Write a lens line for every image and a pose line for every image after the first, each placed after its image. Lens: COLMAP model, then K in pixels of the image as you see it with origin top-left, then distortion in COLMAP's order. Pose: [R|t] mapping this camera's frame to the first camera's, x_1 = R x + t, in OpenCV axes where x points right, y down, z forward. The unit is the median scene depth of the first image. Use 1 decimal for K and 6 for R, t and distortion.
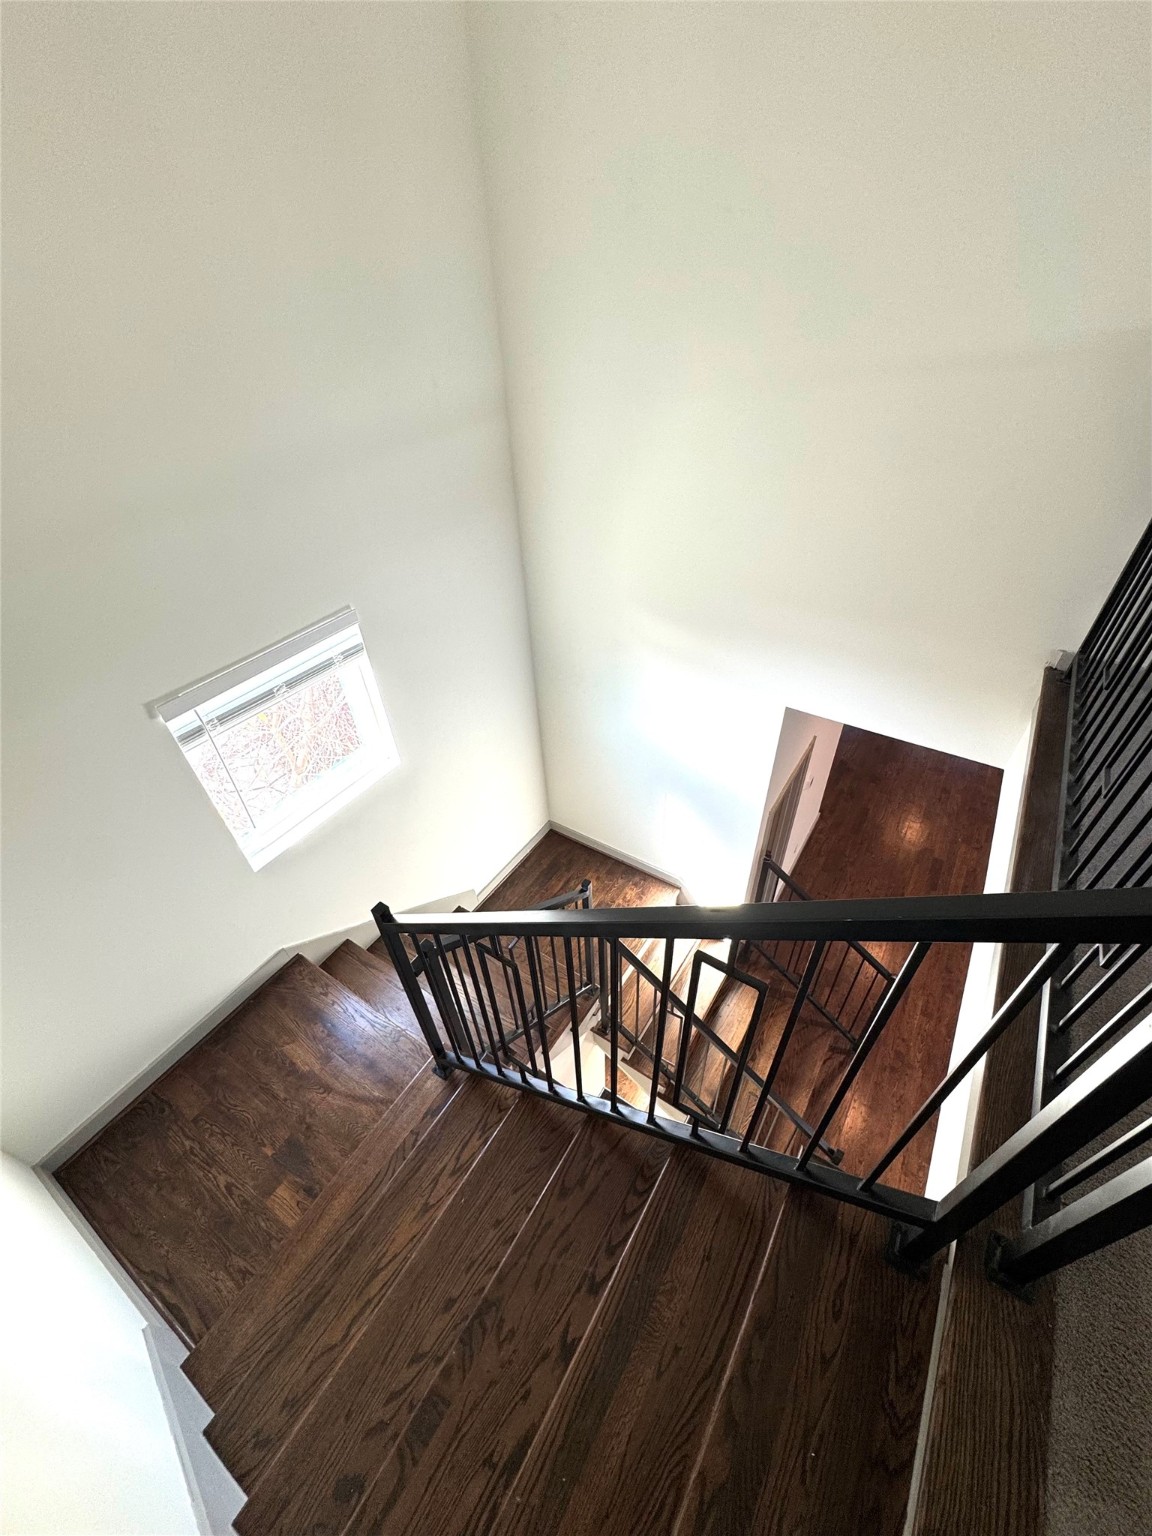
lens RADIAL K [[609.7, 0, 581.0], [0, 609.7, 765.1], [0, 0, 1]] dist [-0.003542, -0.000278]
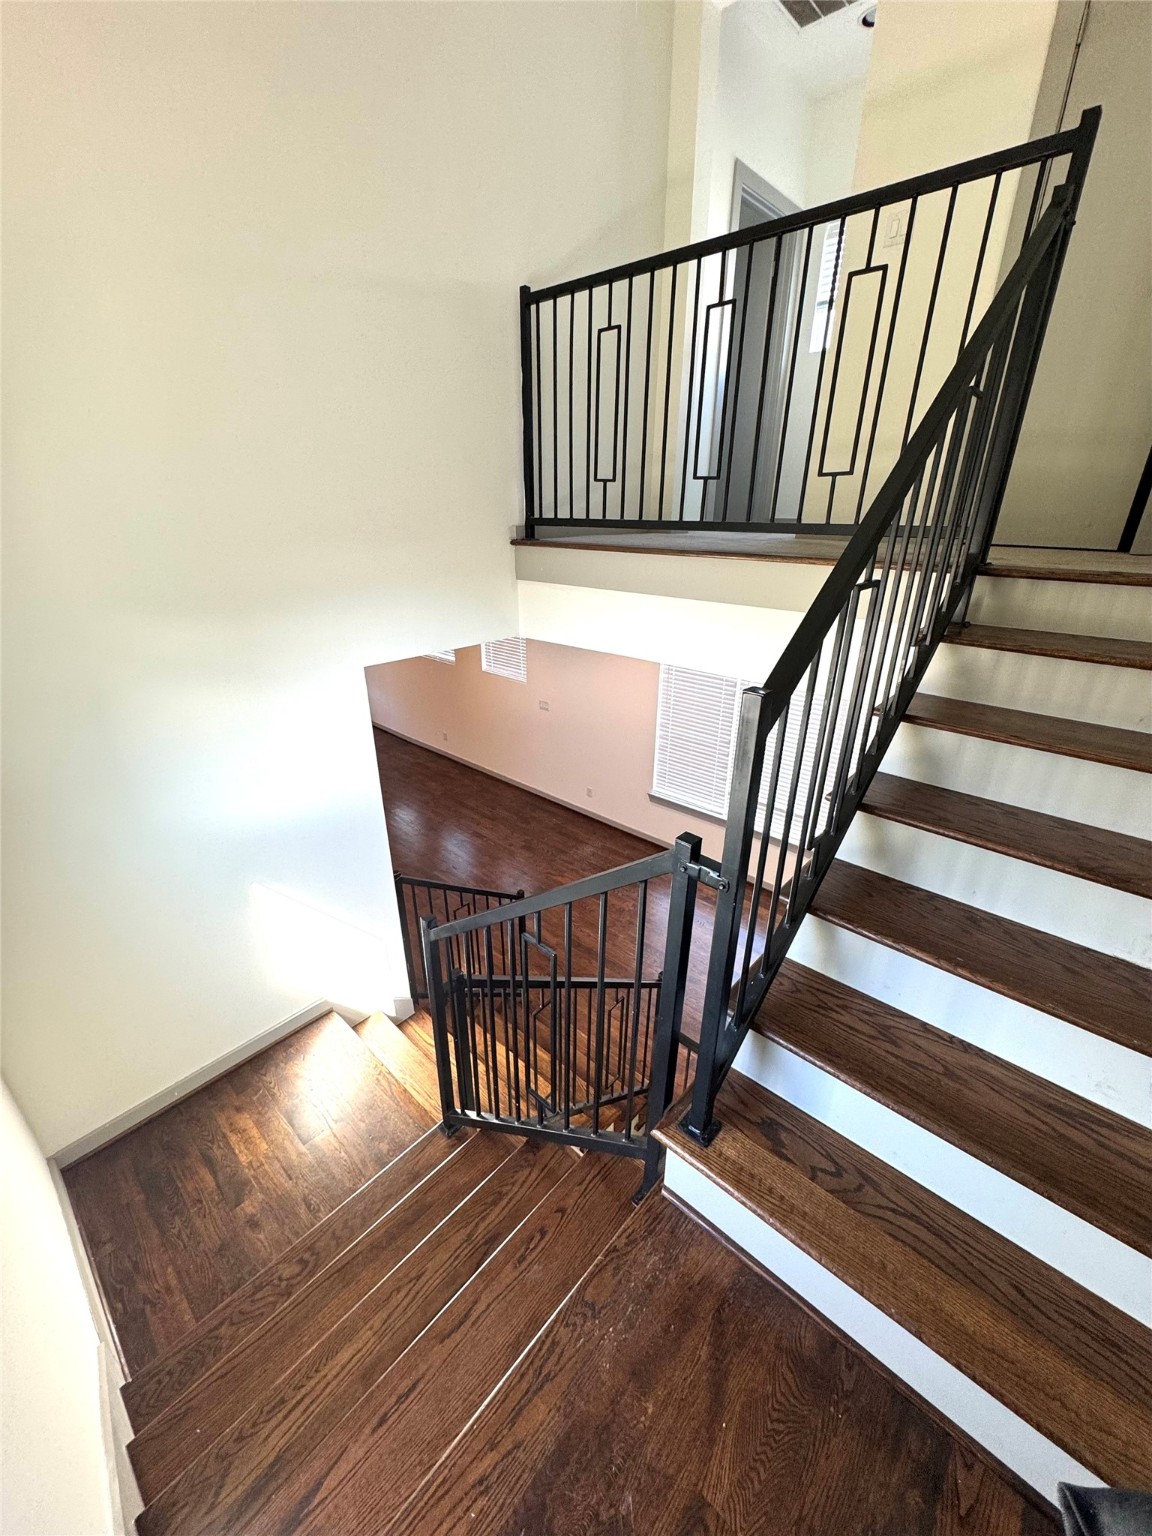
lens RADIAL K [[609.7, 0, 575.1], [0, 609.7, 767.4], [0, 0, 1]] dist [-0.003542, -0.000278]
pose [[0.159326, -0.354795, 0.921269, -0.704448], [0.630884, 0.754370, 0.181414, 0.068713], [-0.759342, 0.552310, 0.344025, 0.764240]]
